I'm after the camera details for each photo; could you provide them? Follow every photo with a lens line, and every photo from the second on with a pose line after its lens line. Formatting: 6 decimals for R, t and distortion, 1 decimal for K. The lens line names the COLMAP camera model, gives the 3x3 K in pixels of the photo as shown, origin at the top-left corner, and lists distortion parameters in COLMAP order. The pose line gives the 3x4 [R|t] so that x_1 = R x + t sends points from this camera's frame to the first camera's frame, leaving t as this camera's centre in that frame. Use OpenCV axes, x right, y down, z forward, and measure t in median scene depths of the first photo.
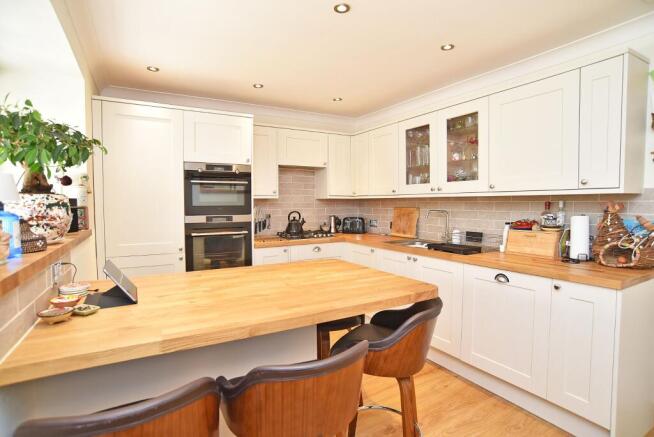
lens RADIAL K [[330.2, 0, 330.4], [0, 330.2, 218.0], [0, 0, 1]] dist [-0.110467, 0.048890]
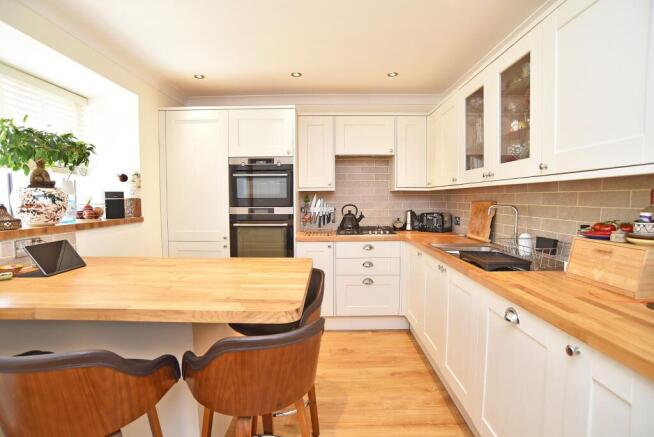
lens RADIAL K [[330.2, 0, 330.4], [0, 330.2, 218.0], [0, 0, 1]] dist [-0.110467, 0.048890]
pose [[0.865744, 0.029965, -0.499590, 0.356157], [-0.022067, 0.999521, 0.021709, -0.001957], [0.500001, -0.007770, 0.865990, 0.203420]]
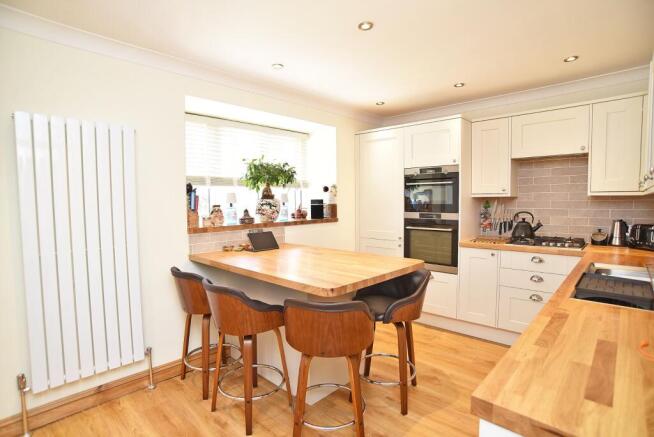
lens RADIAL K [[330.2, 0, 330.4], [0, 330.2, 218.0], [0, 0, 1]] dist [-0.110467, 0.048890]
pose [[0.281405, 0.052102, -0.958174, 0.624692], [-0.034515, 0.998428, 0.044154, -0.027014], [0.958968, 0.020646, 0.282761, 0.339543]]
